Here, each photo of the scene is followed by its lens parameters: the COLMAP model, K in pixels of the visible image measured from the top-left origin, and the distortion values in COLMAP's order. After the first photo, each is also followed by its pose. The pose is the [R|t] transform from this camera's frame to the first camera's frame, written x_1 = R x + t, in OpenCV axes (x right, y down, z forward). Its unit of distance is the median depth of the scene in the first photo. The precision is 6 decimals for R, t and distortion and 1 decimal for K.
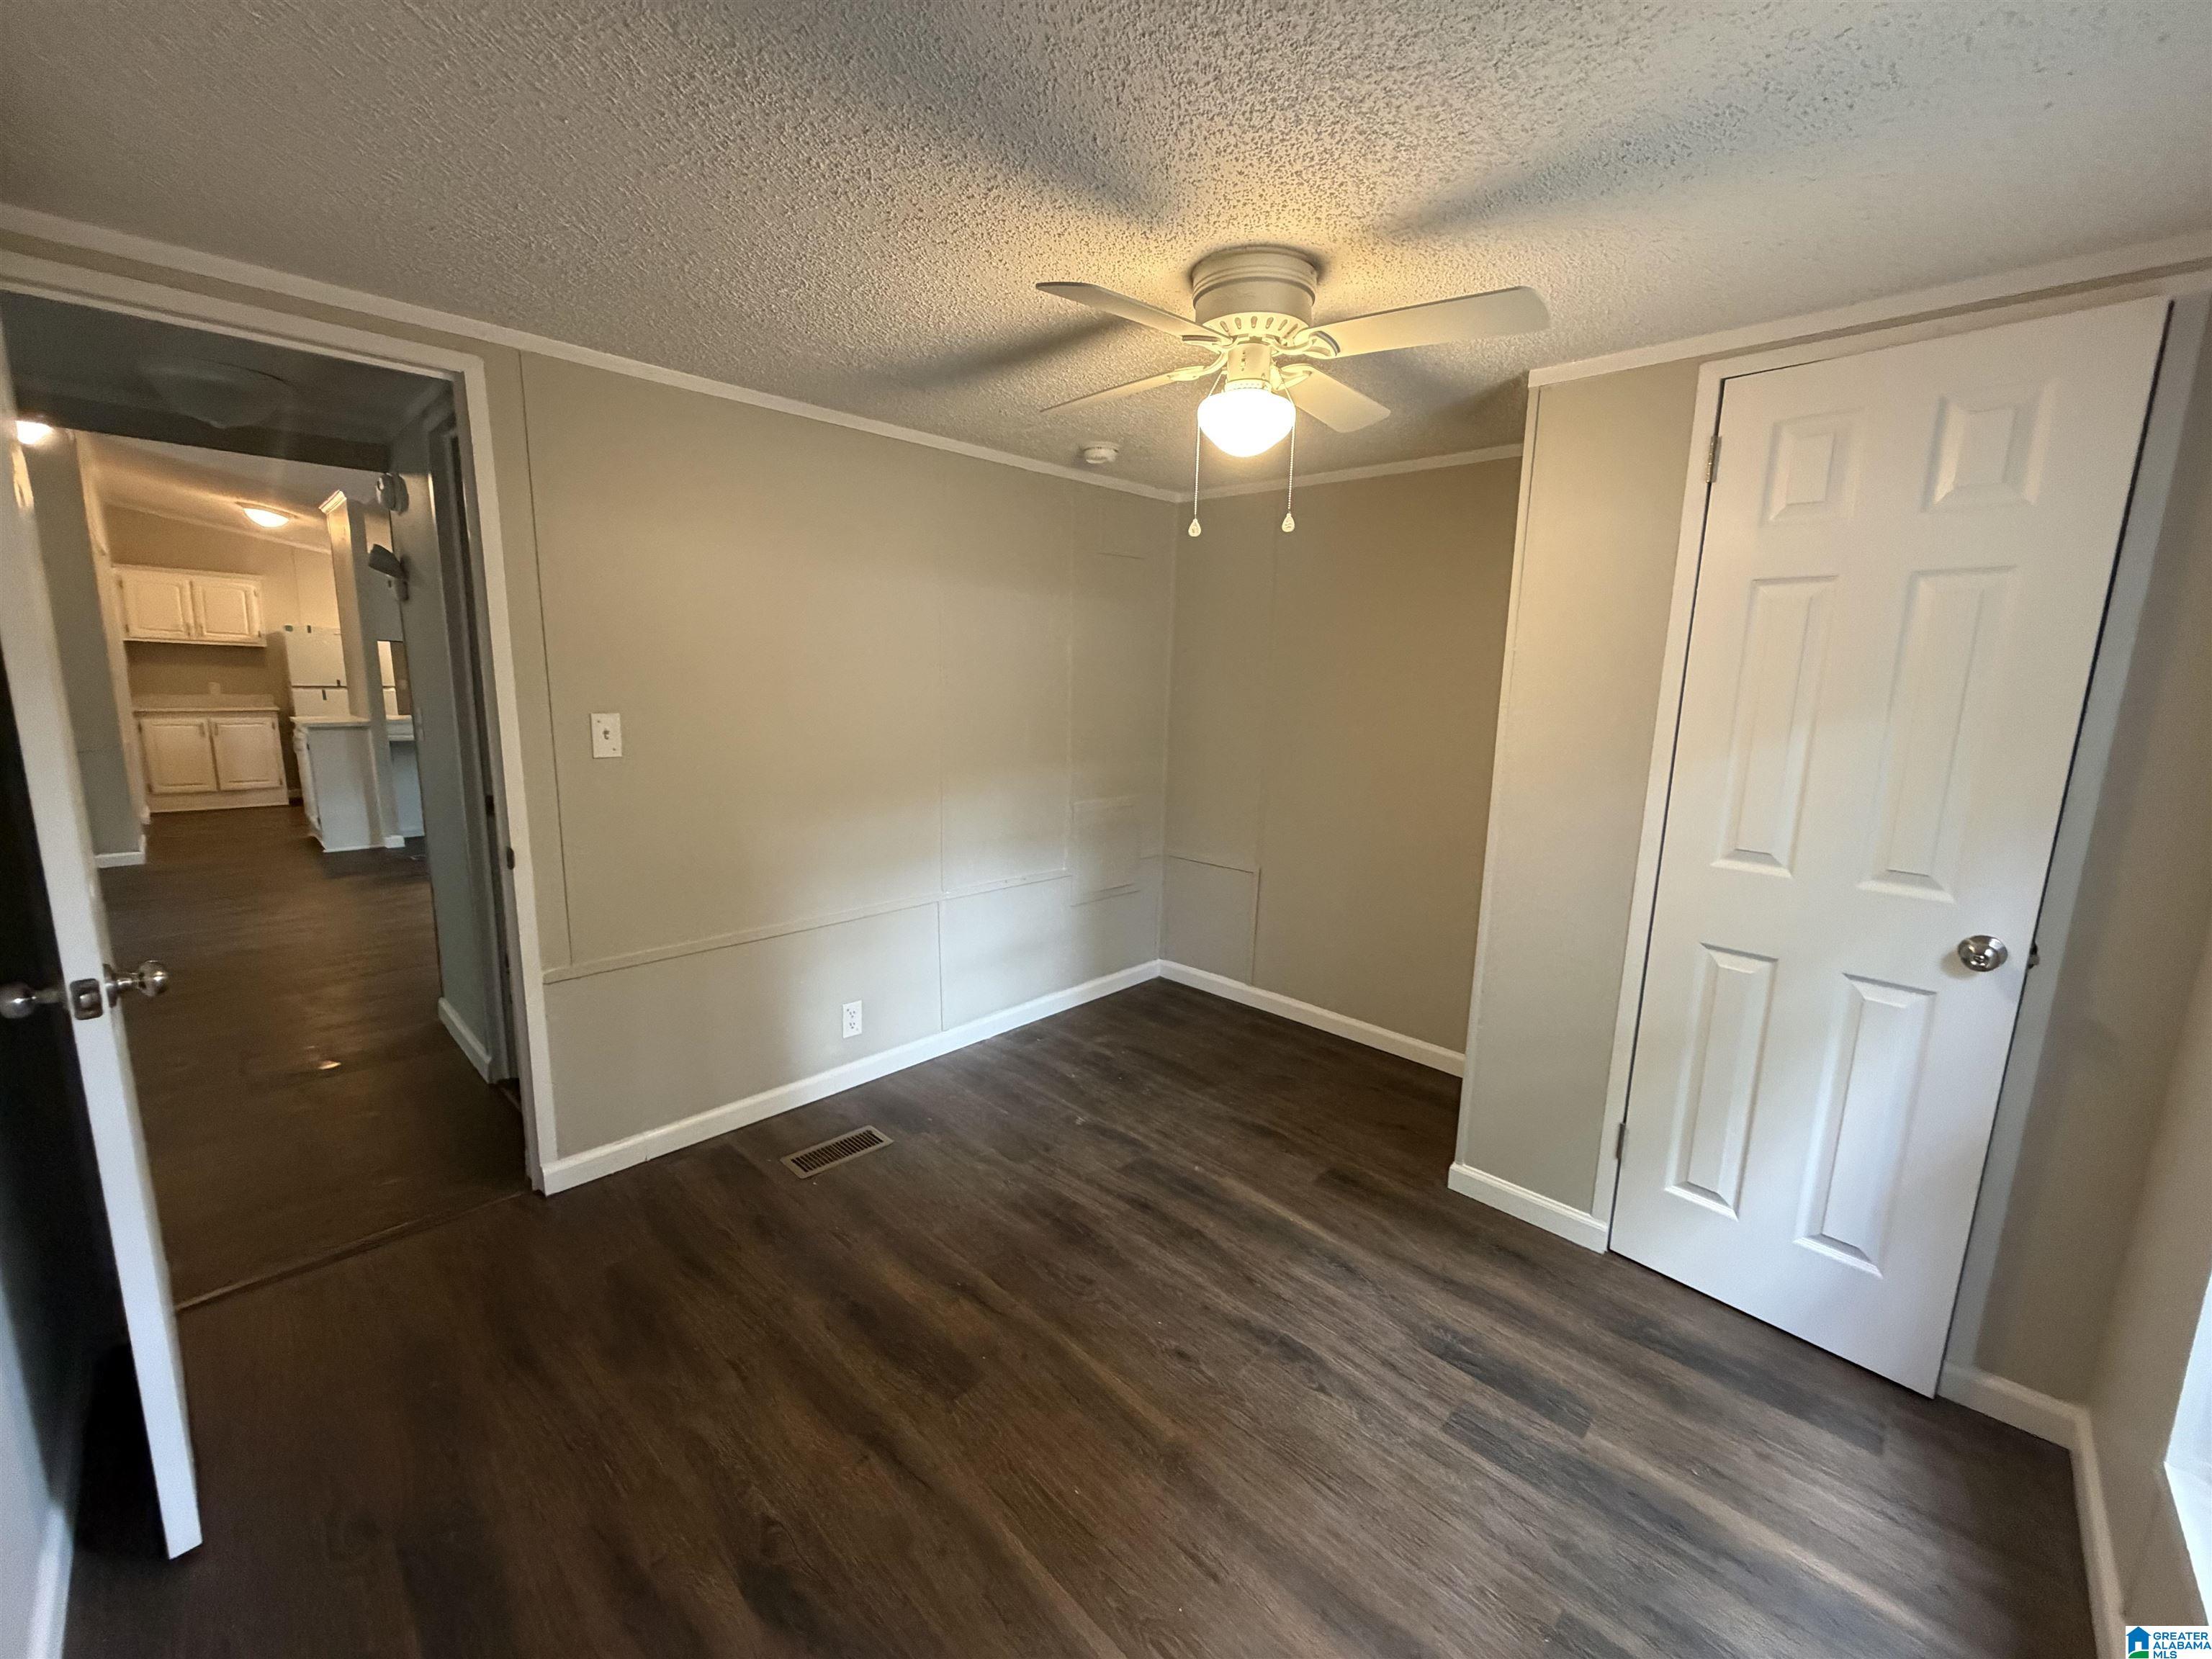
lens RADIAL K [[884.3, 0, 1097.7], [0, 884.3, 827.8], [0, 0, 1]] dist [-0.000226, -0.000016]
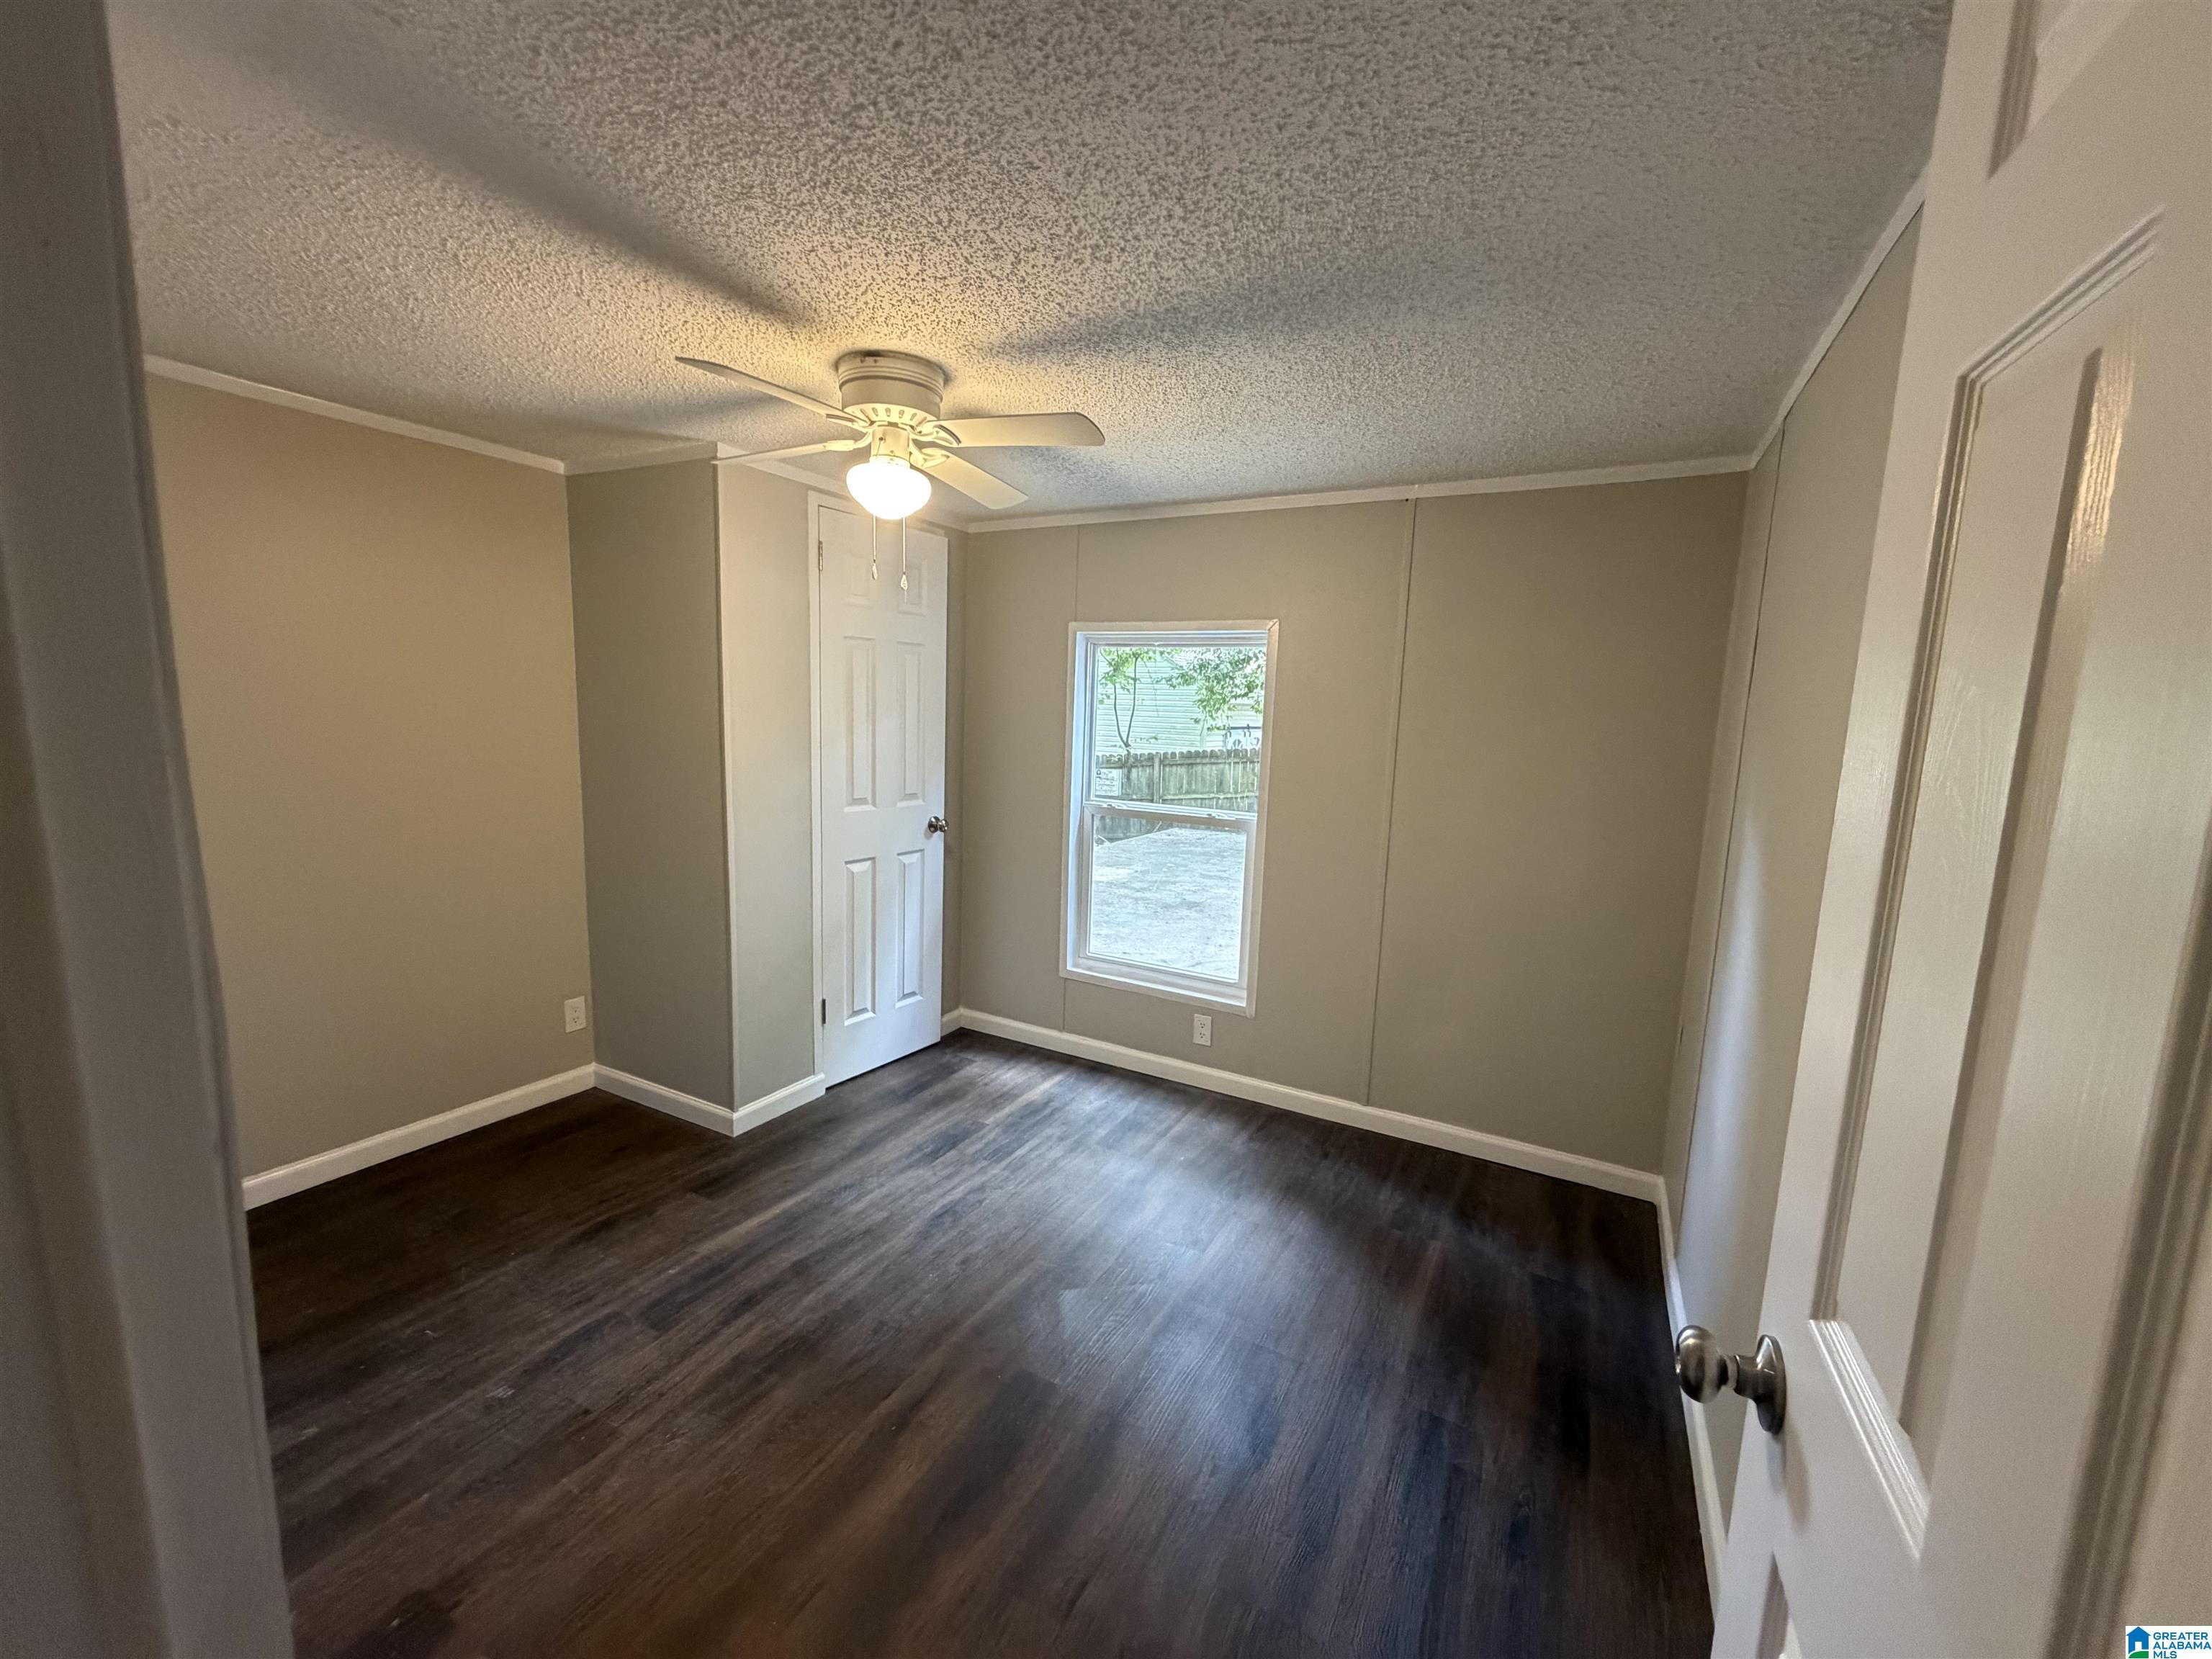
lens RADIAL K [[884.3, 0, 1097.7], [0, 884.3, 827.8], [0, 0, 1]] dist [-0.000226, -0.000016]
pose [[-0.261917, -0.163007, 0.951224, -0.943283], [0.130127, 0.970667, 0.202169, -0.191870], [-0.956277, 0.176731, -0.233023, 0.933744]]
